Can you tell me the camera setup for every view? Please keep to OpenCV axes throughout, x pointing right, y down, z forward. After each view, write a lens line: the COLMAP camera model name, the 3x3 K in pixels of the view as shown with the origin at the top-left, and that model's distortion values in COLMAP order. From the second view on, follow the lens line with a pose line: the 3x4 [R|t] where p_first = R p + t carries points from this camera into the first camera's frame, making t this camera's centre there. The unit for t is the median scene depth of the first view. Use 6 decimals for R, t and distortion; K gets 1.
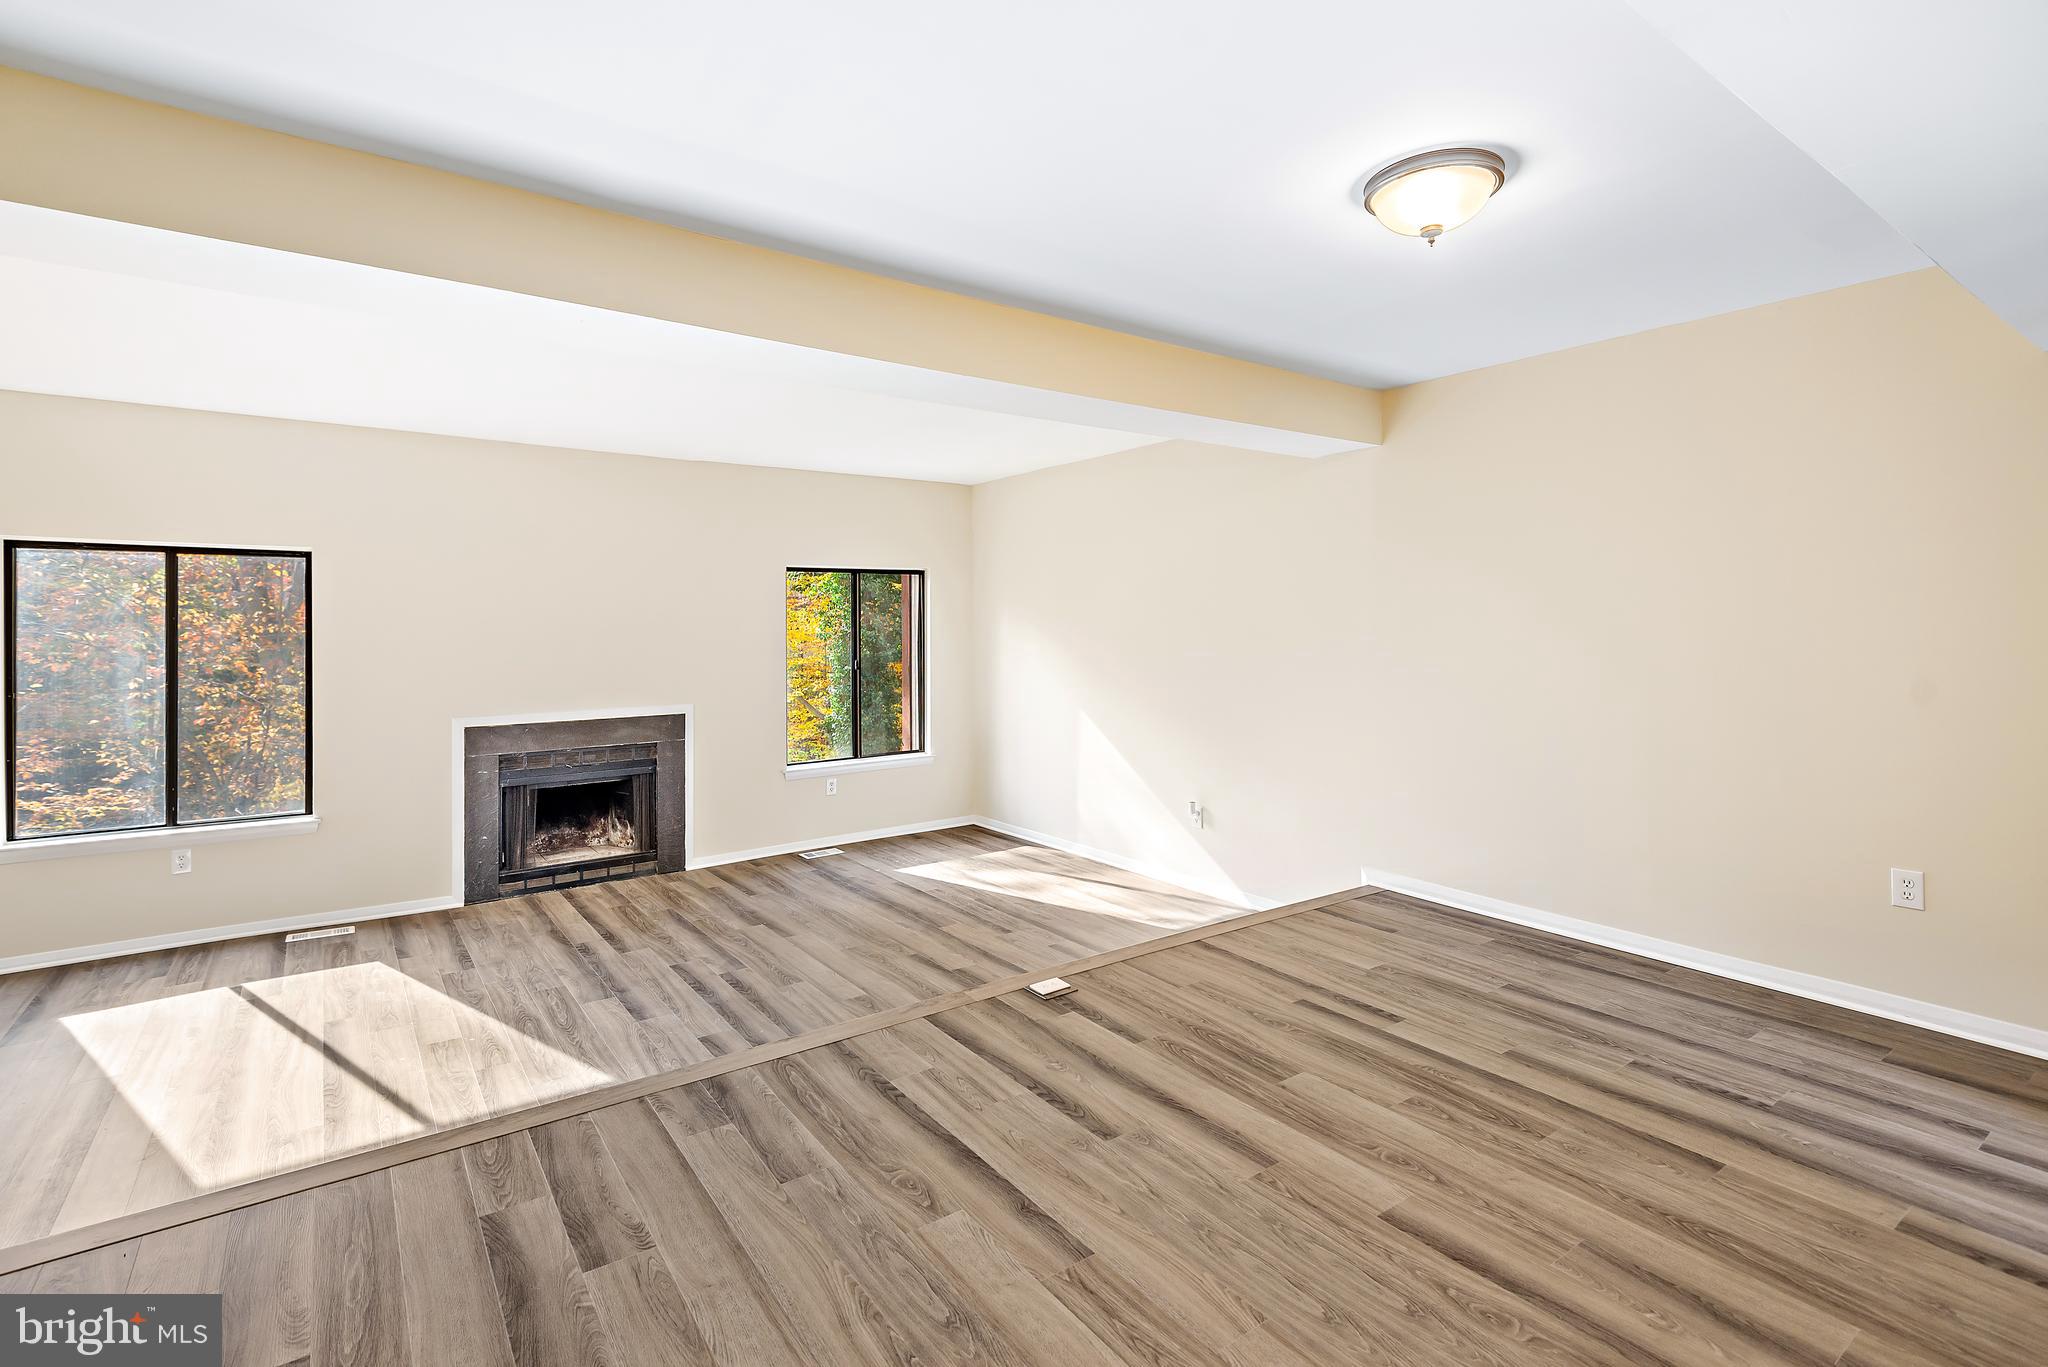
lens RADIAL K [[946.4, 0, 1016.0], [0, 946.4, 619.3], [0, 0, 1]] dist [0.036503, -0.019163]
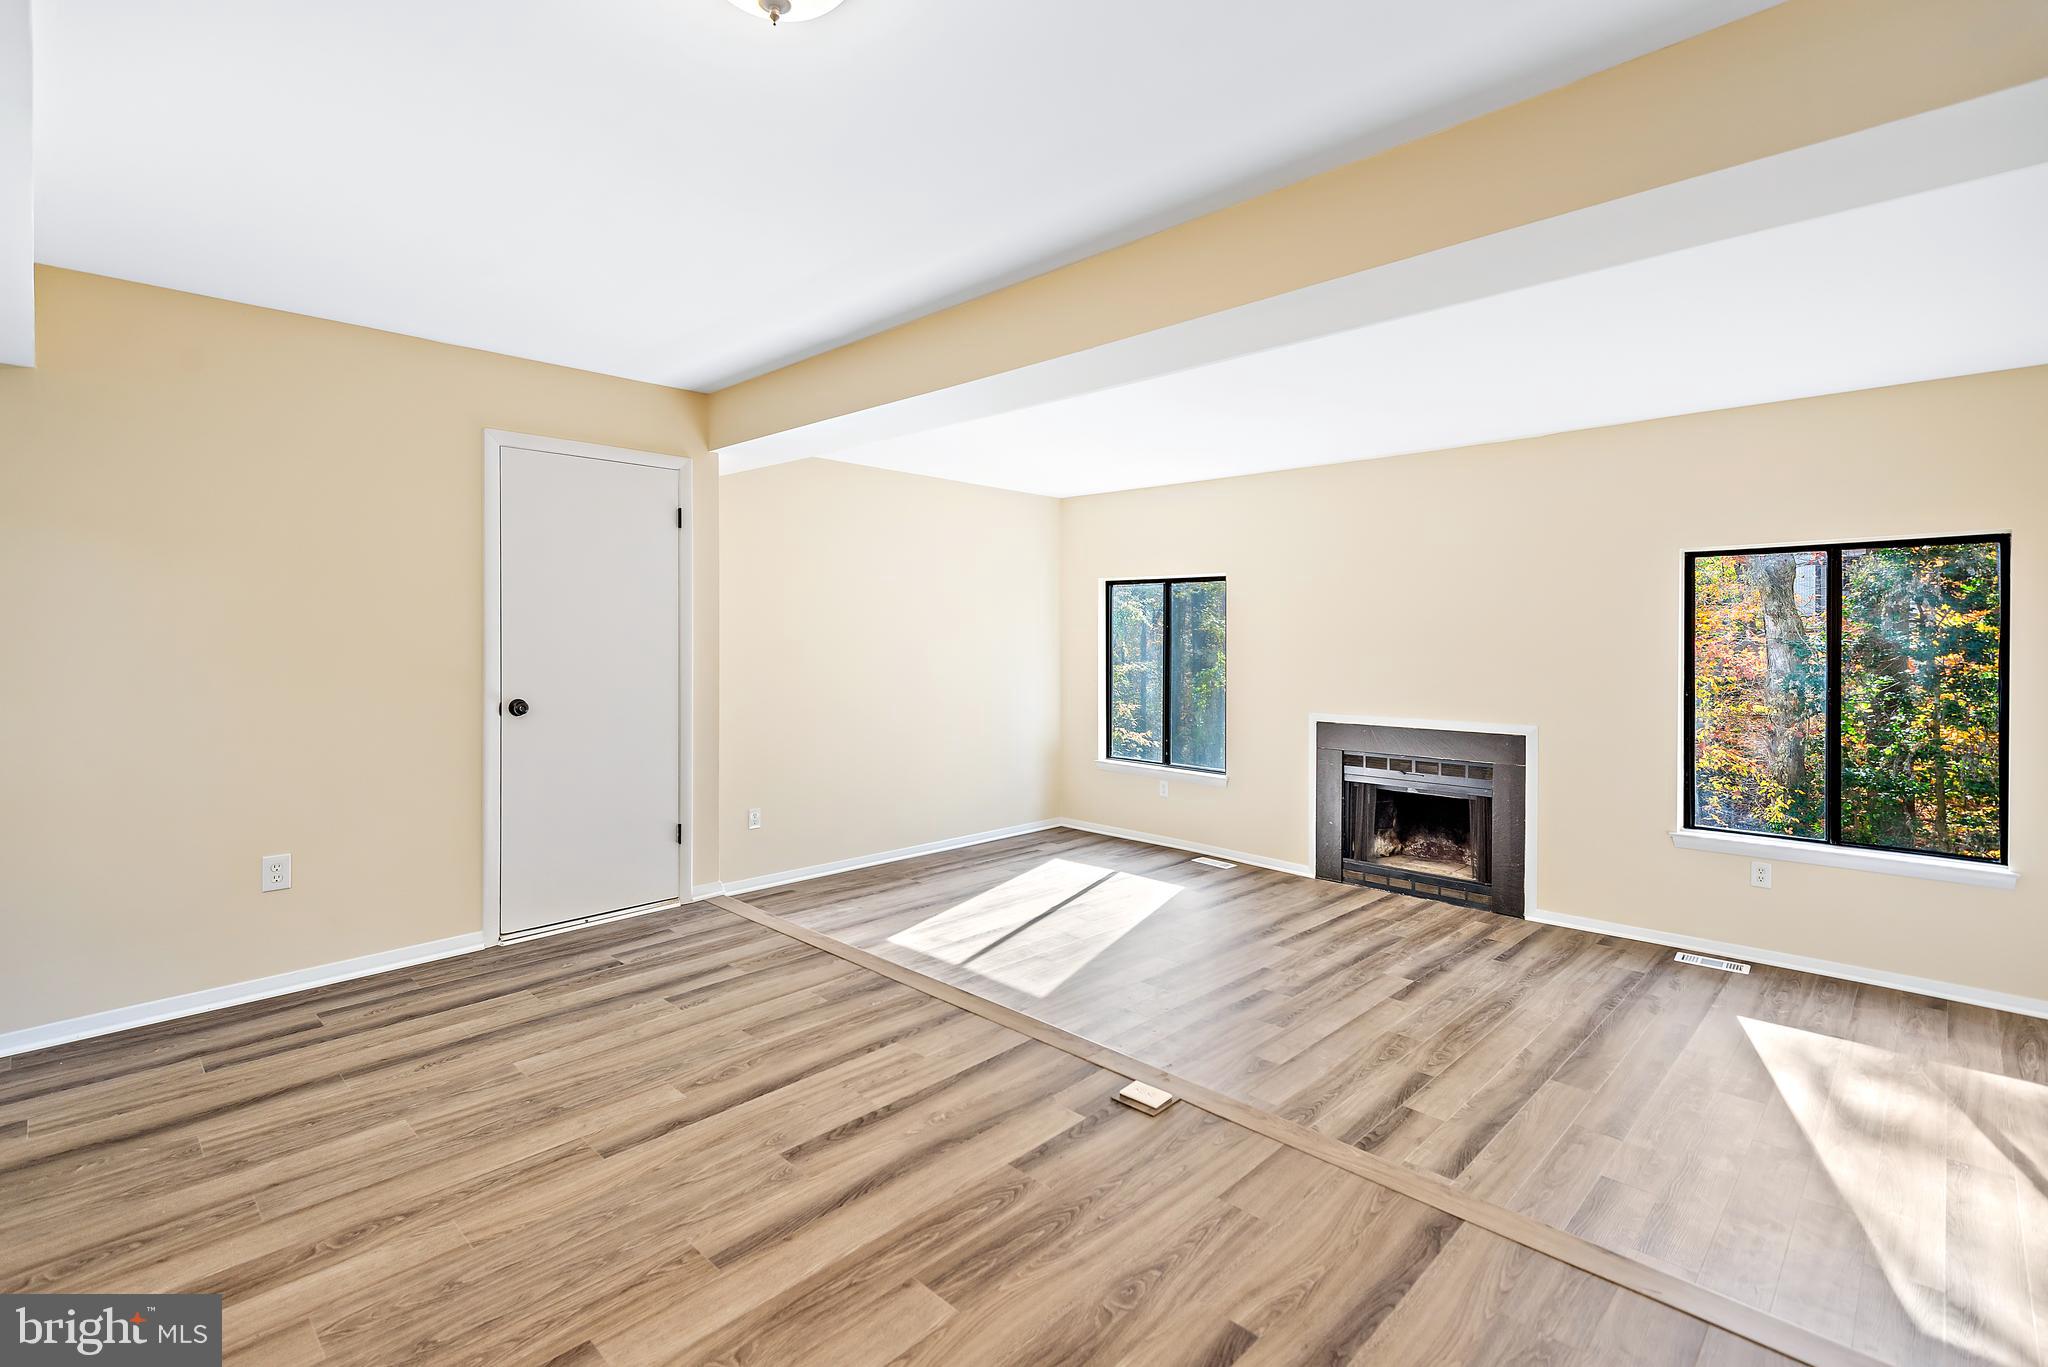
lens RADIAL K [[946.3, 0, 1021.8], [0, 946.3, 633.4], [0, 0, 1]] dist [0.038239, -0.019073]
pose [[0.175676, 0.003588, -0.984441, 0.557779], [0.003289, 0.999986, 0.004231, 0.002914], [0.984442, -0.003981, 0.175662, 0.541417]]
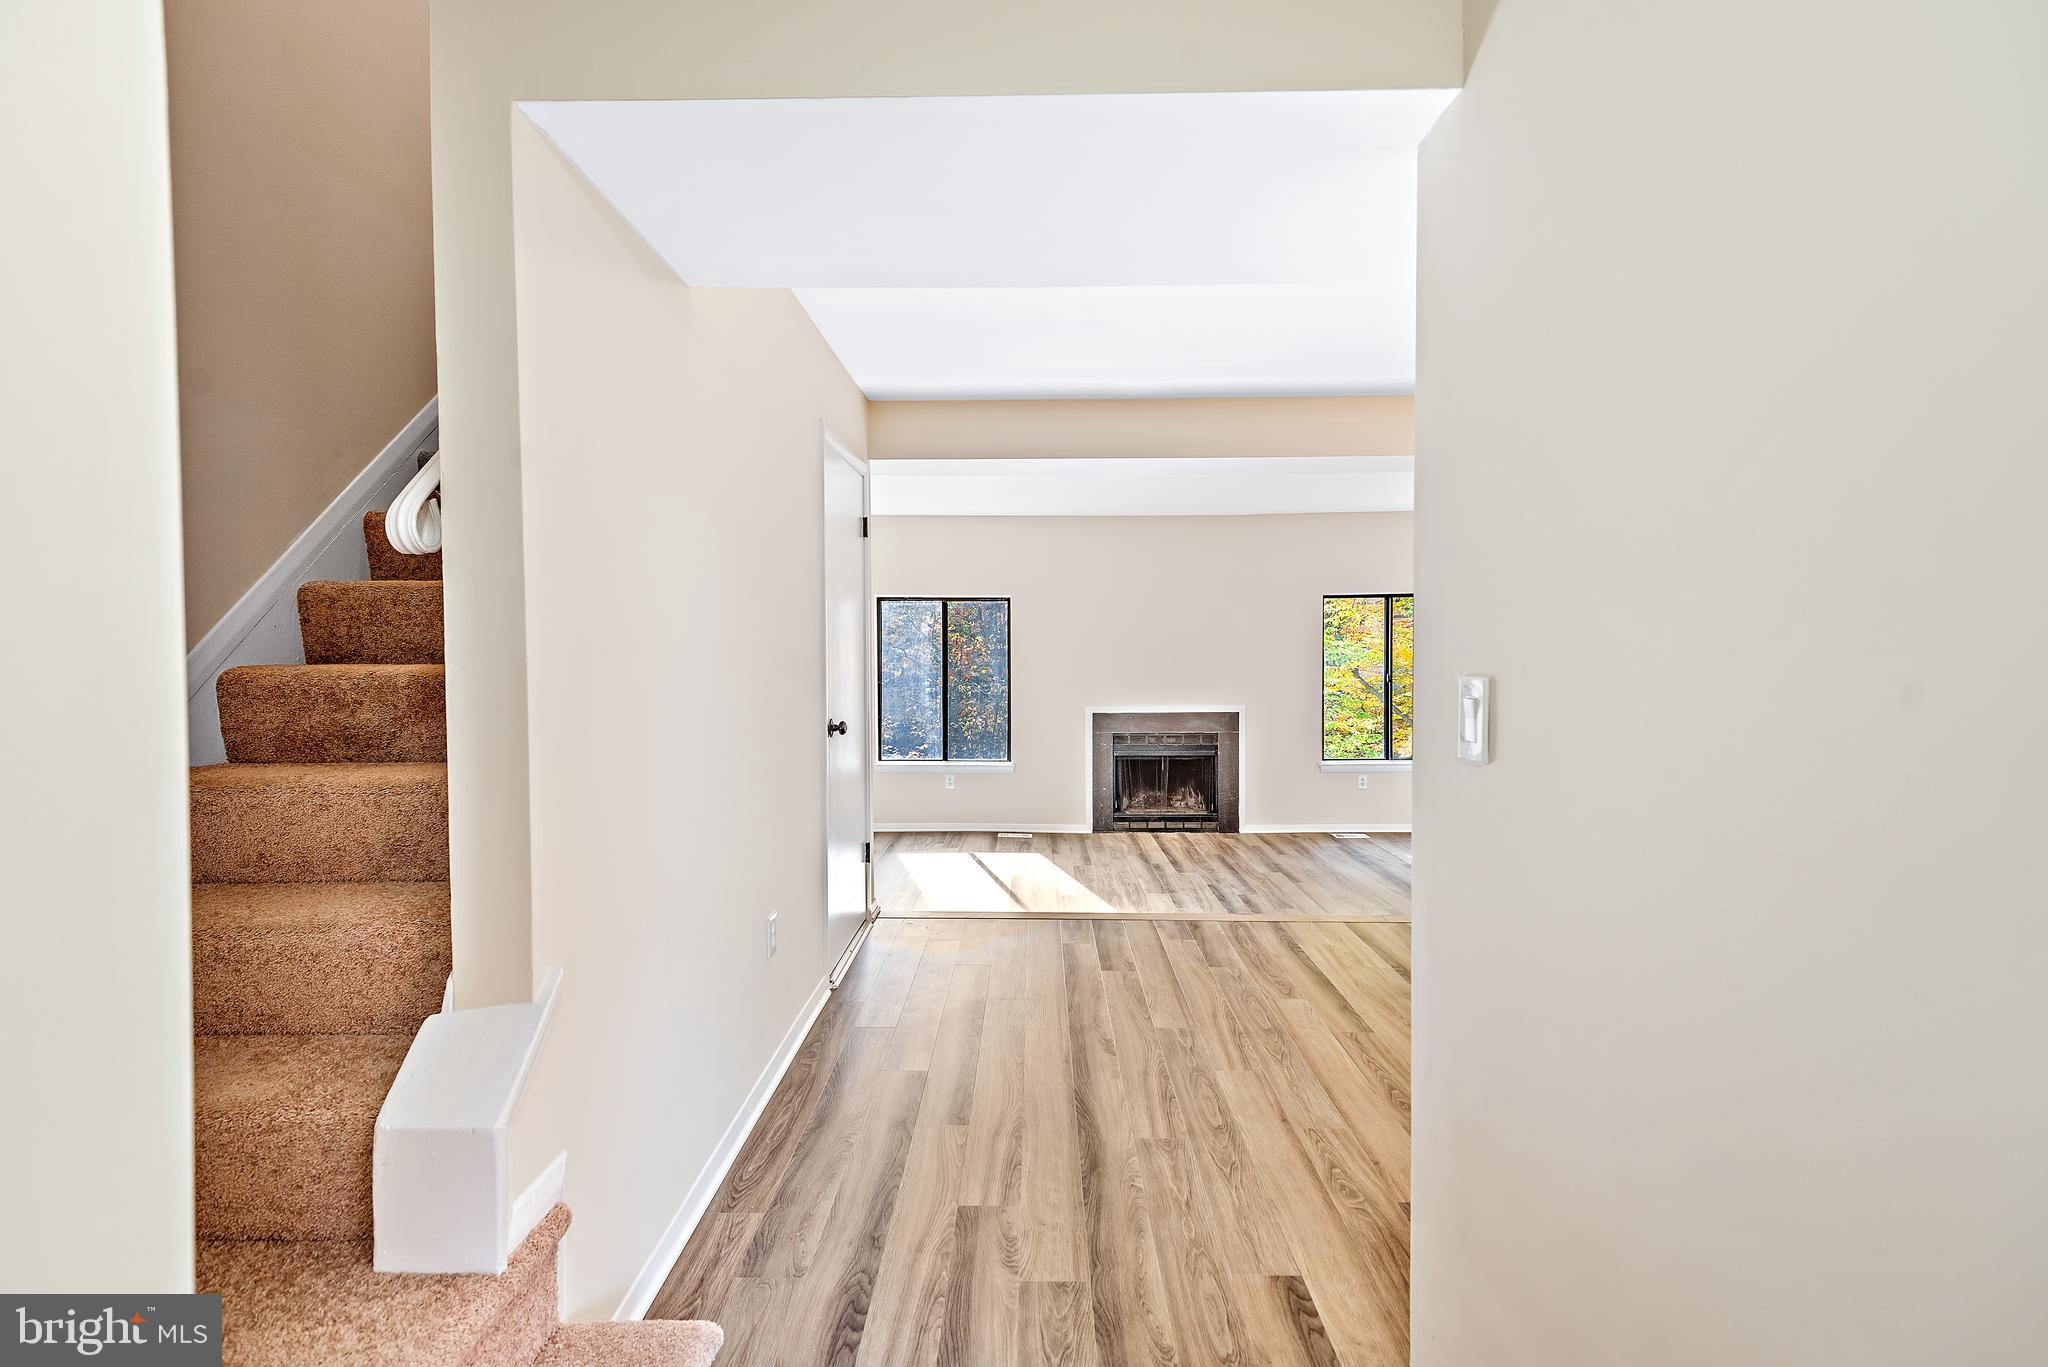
lens RADIAL K [[927.1, 0, 1024.3], [0, 927.1, 657.0], [0, 0, 1]] dist [0.037282, -0.017733]
pose [[0.804314, 0.009229, -0.594133, 0.223183], [0.002102, 0.999829, 0.018376, 0.000390], [0.594201, -0.016029, 0.804157, -0.250772]]
